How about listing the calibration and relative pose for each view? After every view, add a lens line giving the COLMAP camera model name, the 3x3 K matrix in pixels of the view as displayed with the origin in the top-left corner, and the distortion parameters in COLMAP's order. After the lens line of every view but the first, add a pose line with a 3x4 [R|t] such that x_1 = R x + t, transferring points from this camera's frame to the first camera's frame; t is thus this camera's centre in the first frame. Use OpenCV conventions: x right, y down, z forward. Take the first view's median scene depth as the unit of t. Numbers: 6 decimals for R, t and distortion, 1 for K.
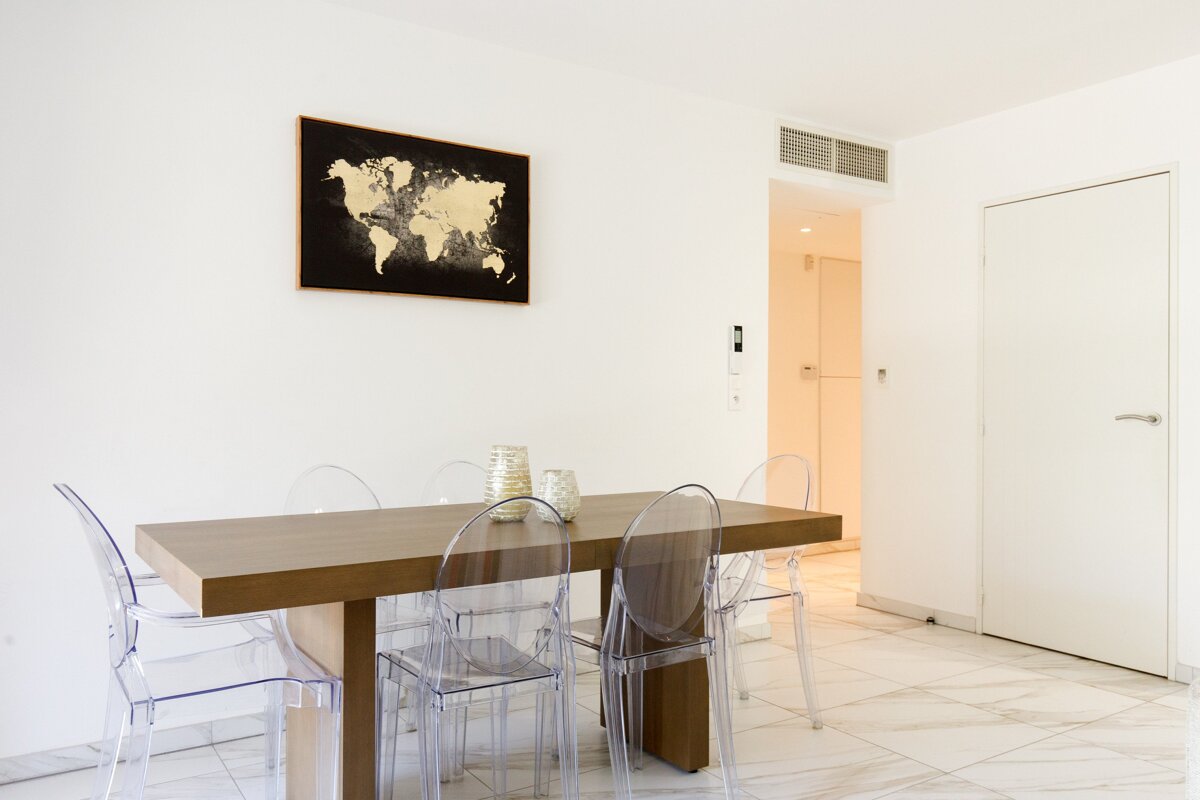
lens RADIAL K [[974.2, 0, 598.0], [0, 974.2, 398.5], [0, 0, 1]] dist [0.007915, 0.003251]
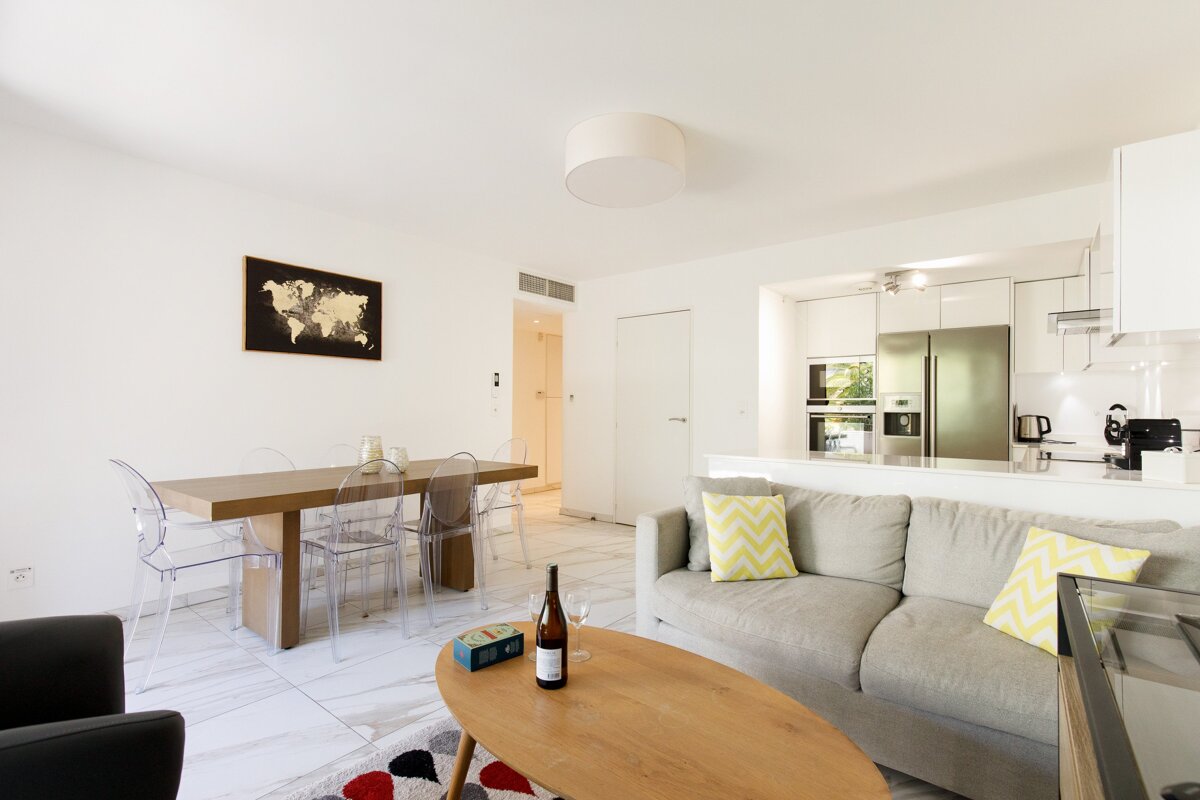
lens RADIAL K [[536.8, 0, 607.3], [0, 536.8, 405.8], [0, 0, 1]] dist [0.001103, 0.000167]
pose [[0.945734, 0.004144, 0.324915, 0.006890], [-0.002743, 0.999985, -0.004770, -0.007114], [-0.324930, 0.003620, 0.945731, -0.153986]]
